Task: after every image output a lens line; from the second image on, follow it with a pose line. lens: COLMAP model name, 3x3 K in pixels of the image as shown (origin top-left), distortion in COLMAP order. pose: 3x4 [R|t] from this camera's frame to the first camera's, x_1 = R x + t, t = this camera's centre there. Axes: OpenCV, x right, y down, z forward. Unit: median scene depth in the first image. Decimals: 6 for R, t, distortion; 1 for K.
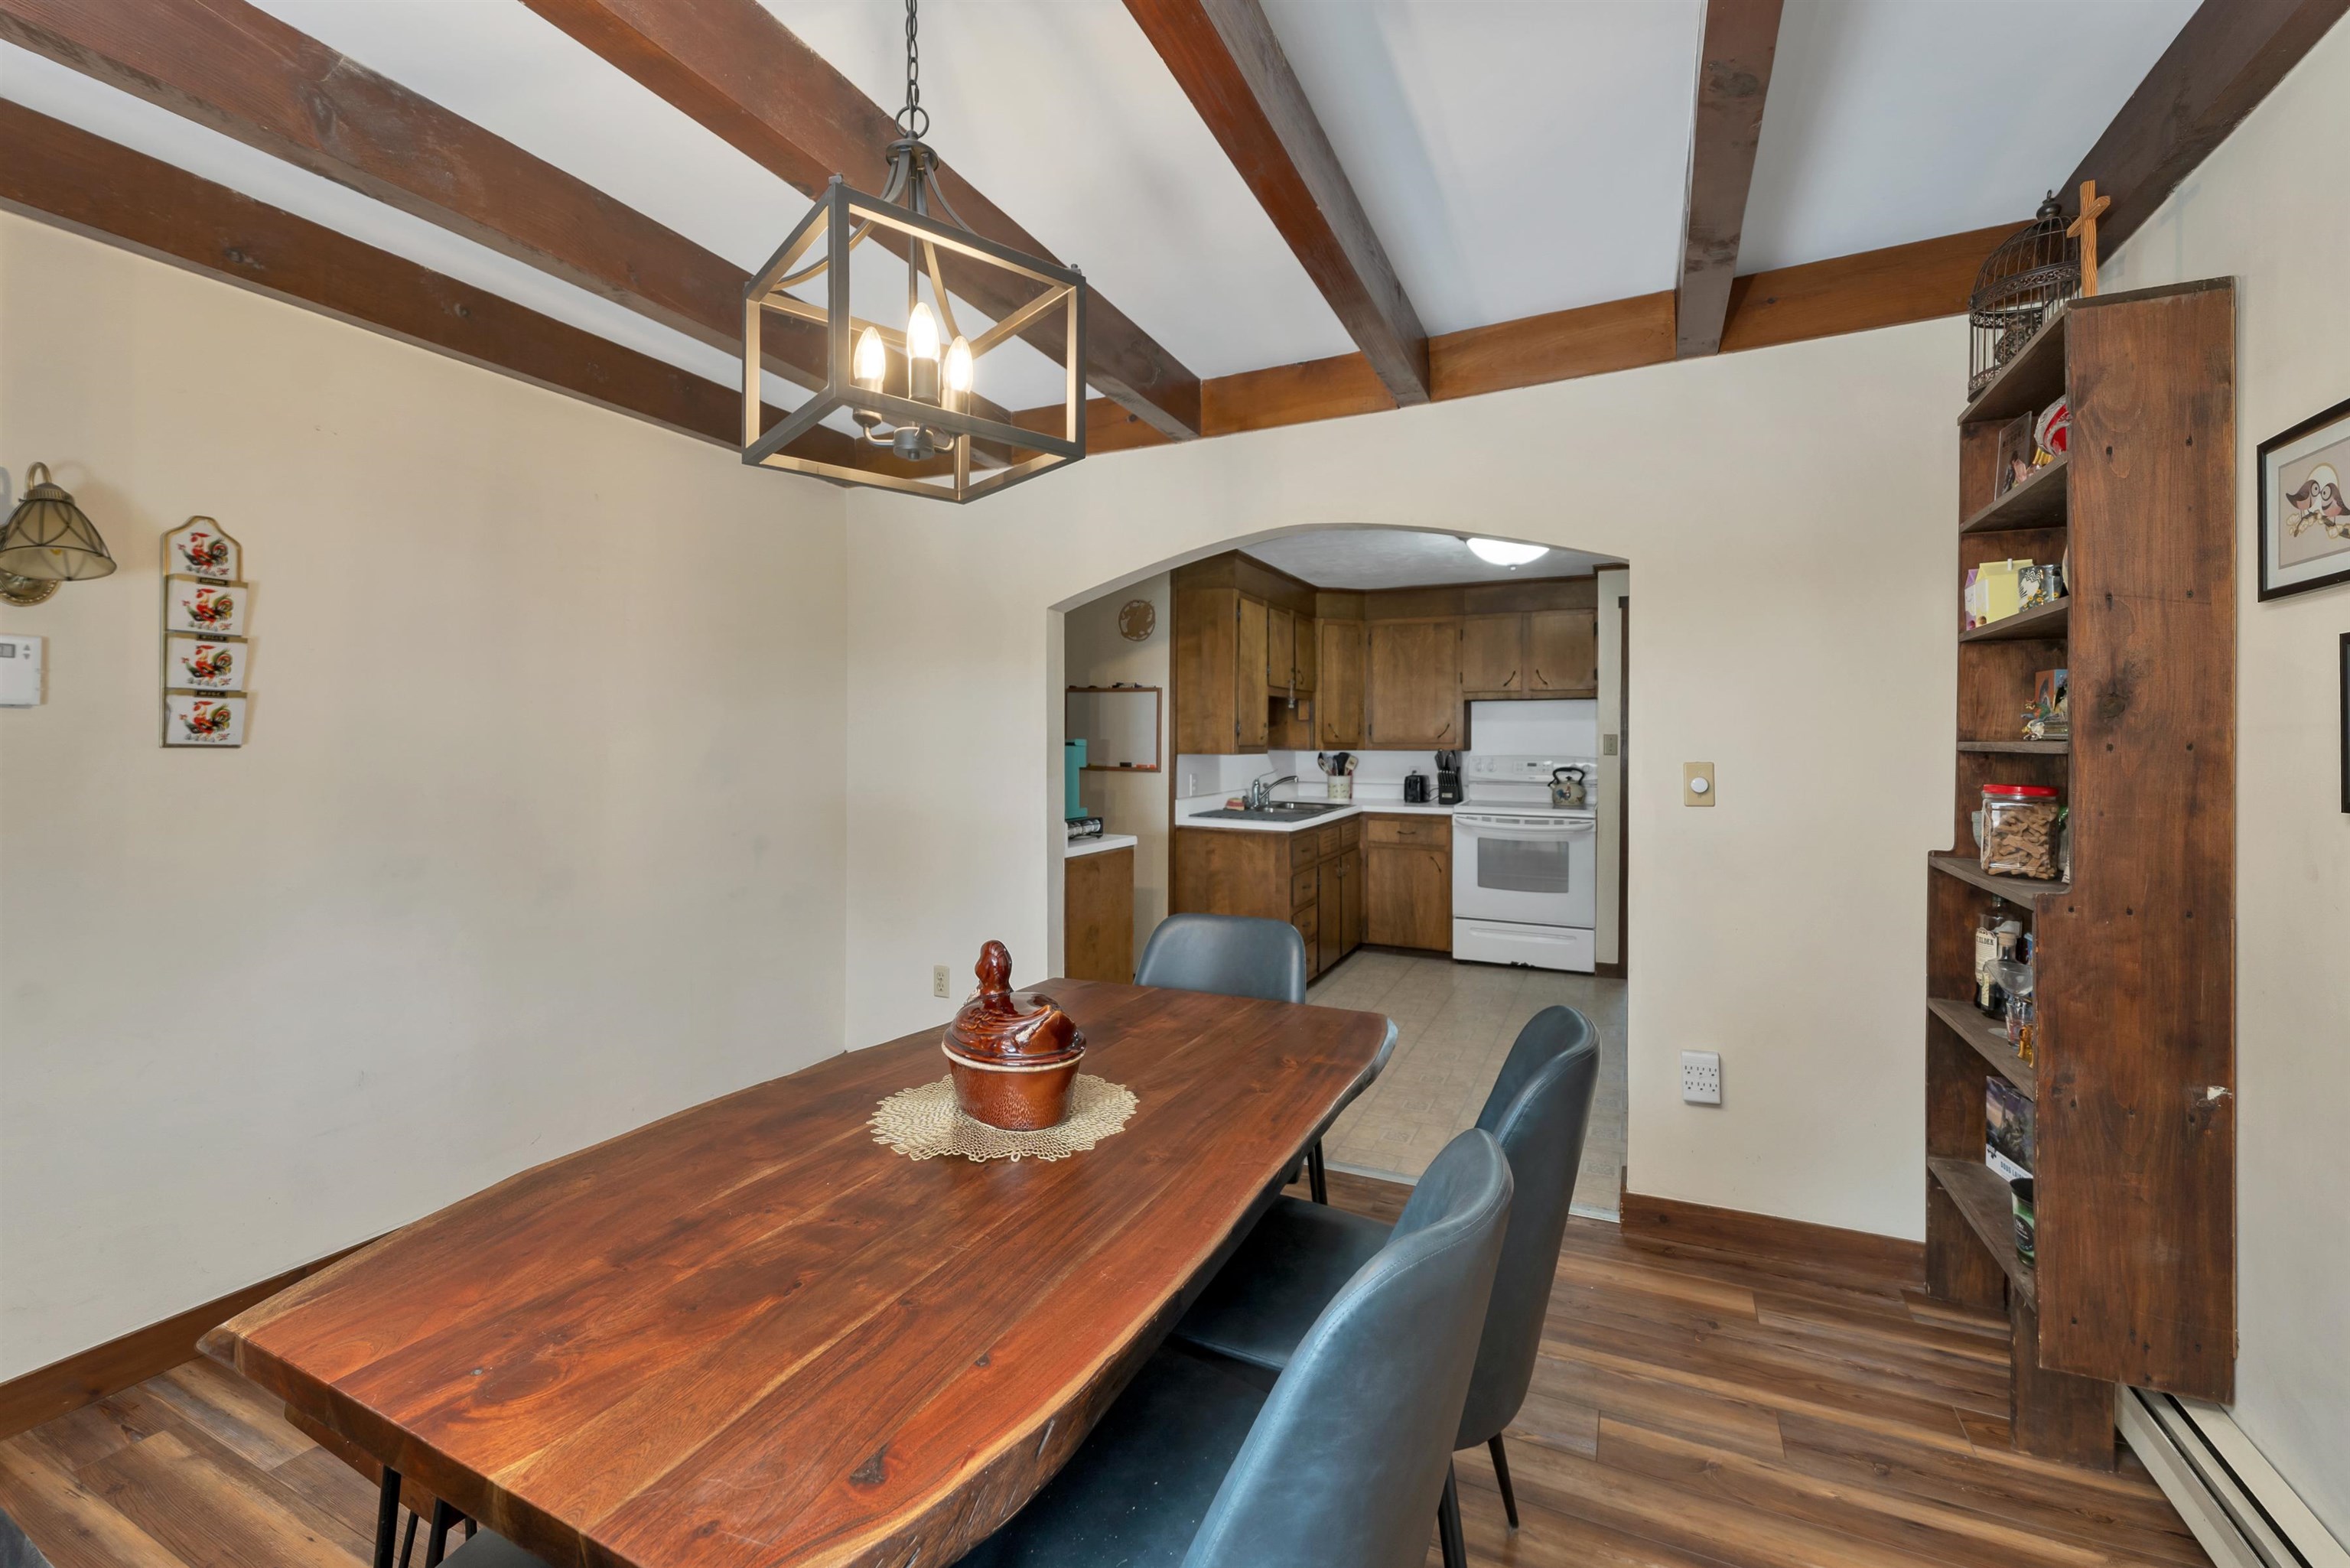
lens RADIAL K [[967.0, 0, 1174.5], [0, 967.0, 758.4], [0, 0, 1]] dist [-0.002809, -0.000158]
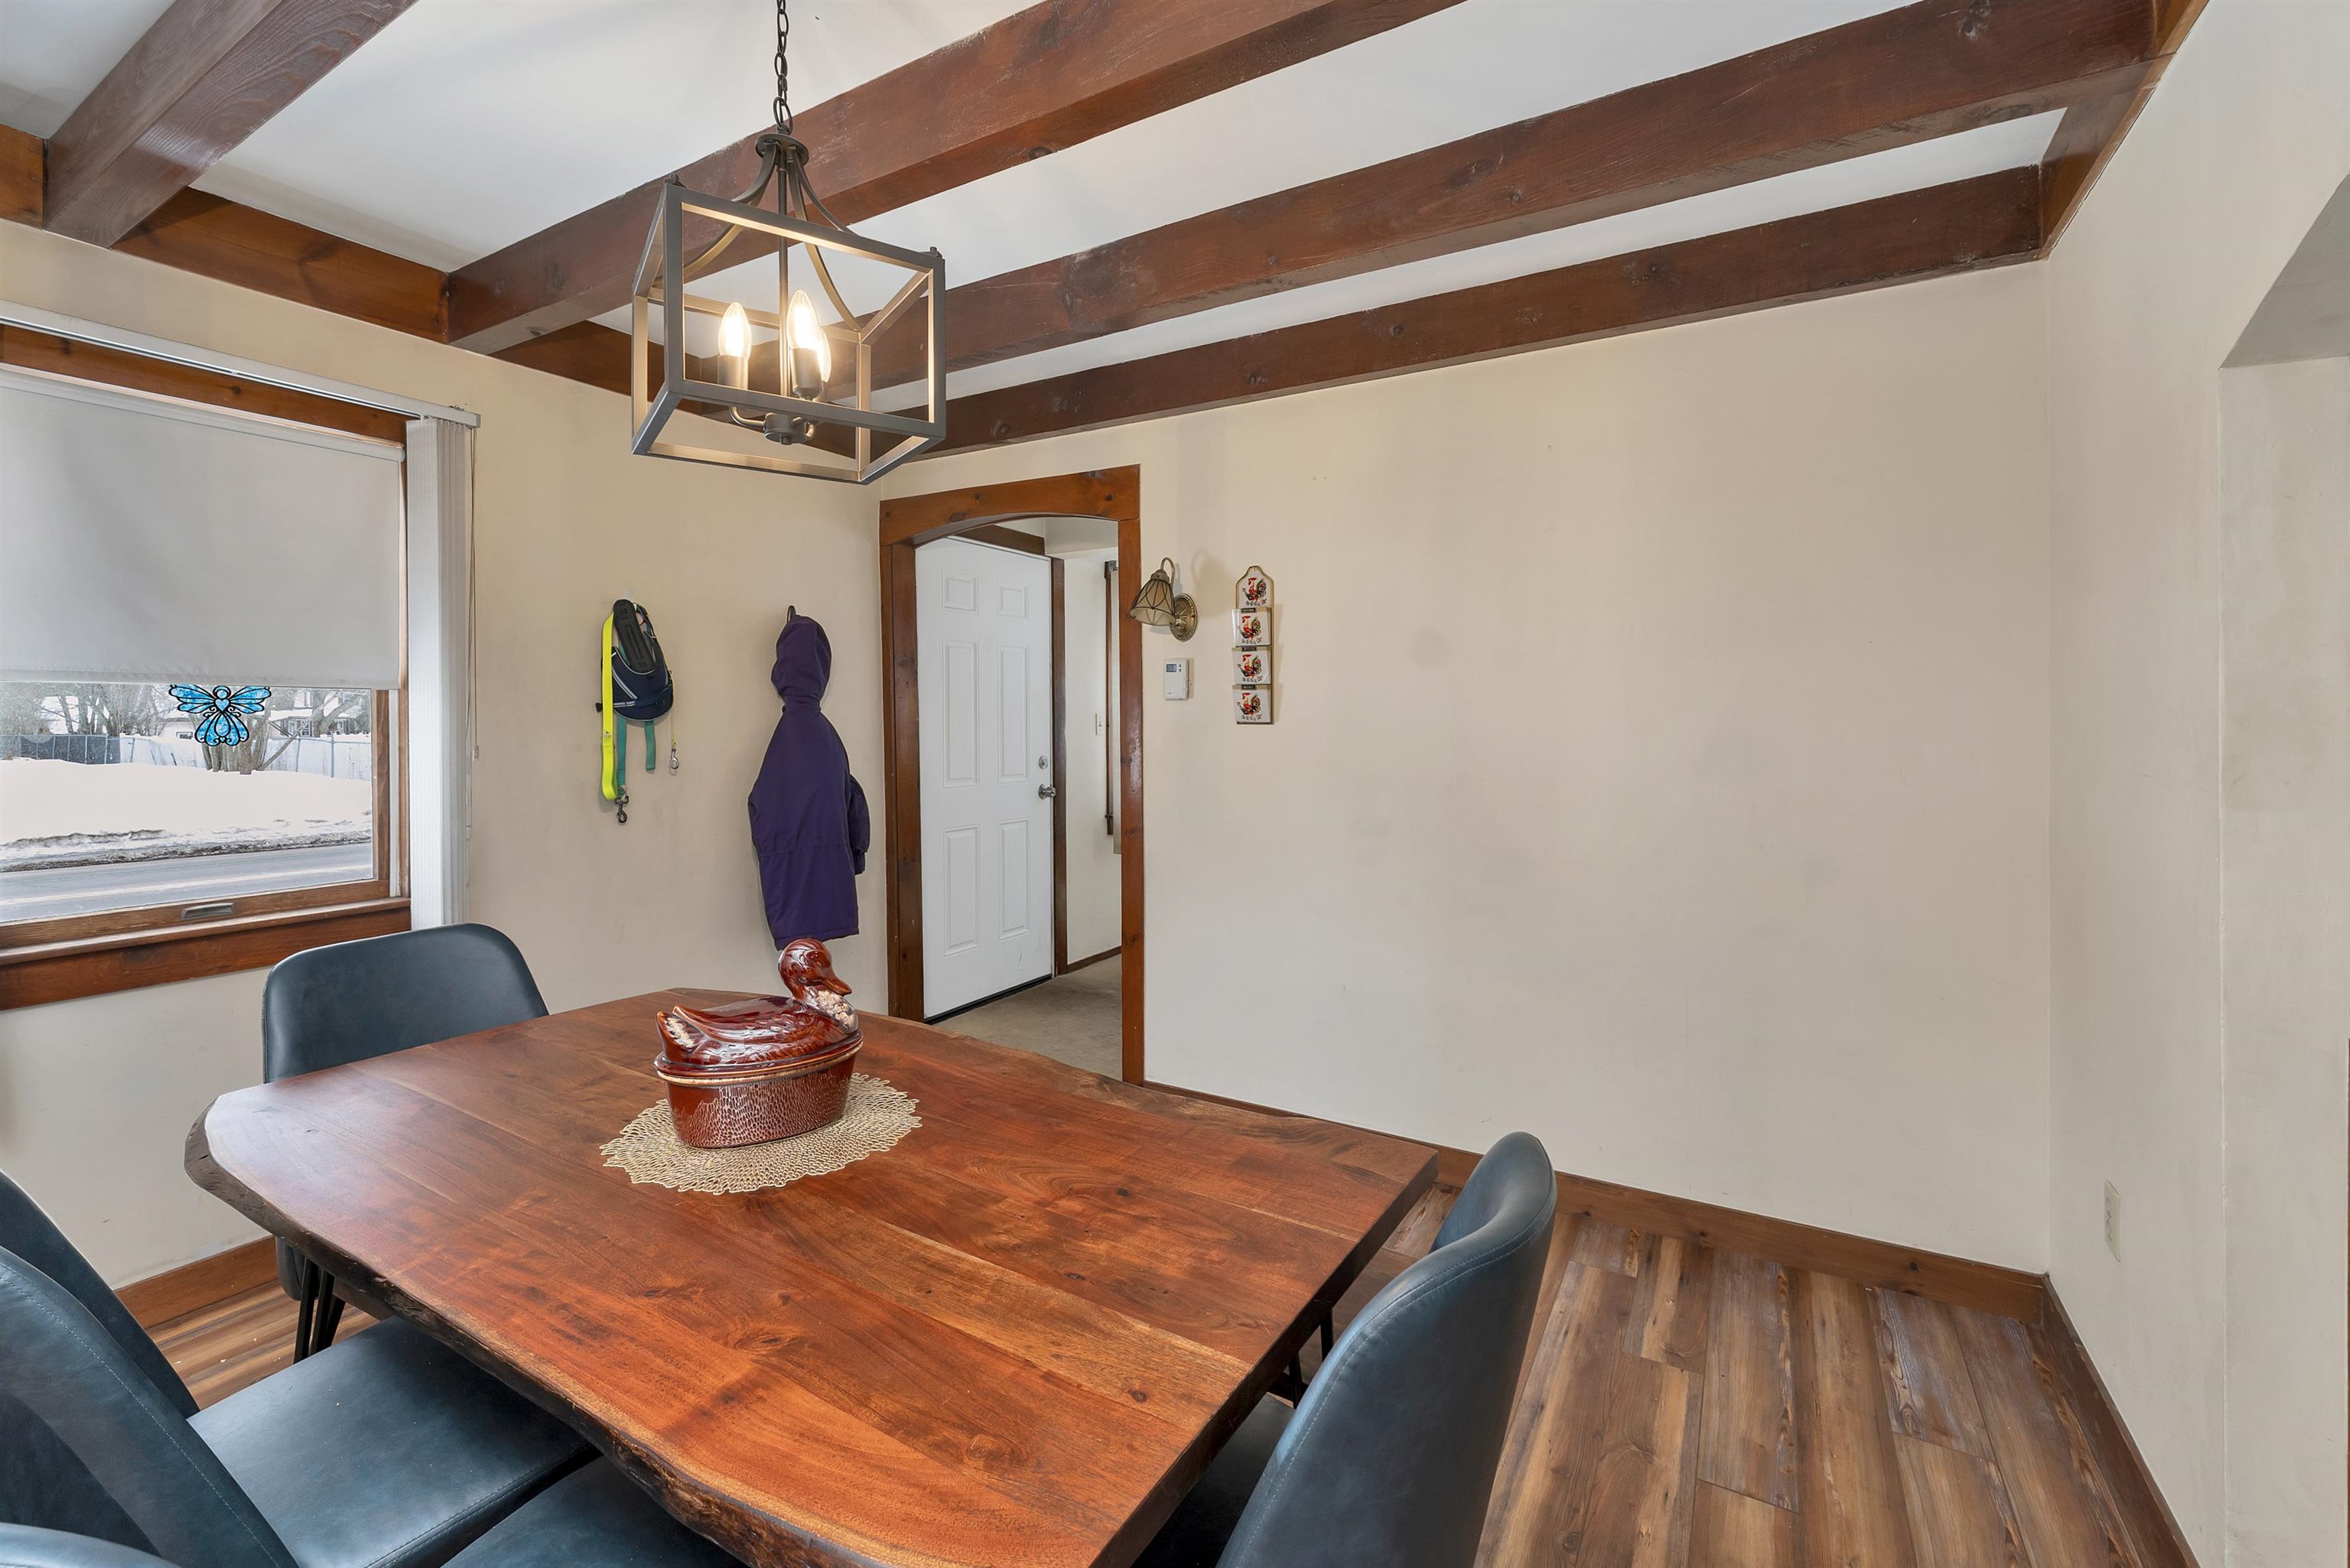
lens RADIAL K [[967.0, 0, 1178.8], [0, 967.0, 731.1], [0, 0, 1]] dist [-0.002809, -0.000158]
pose [[-0.085108, 0.022744, -0.996112, 0.472159], [-0.013092, 0.999628, 0.023943, -0.034003], [0.996286, 0.015079, -0.084778, 1.016486]]
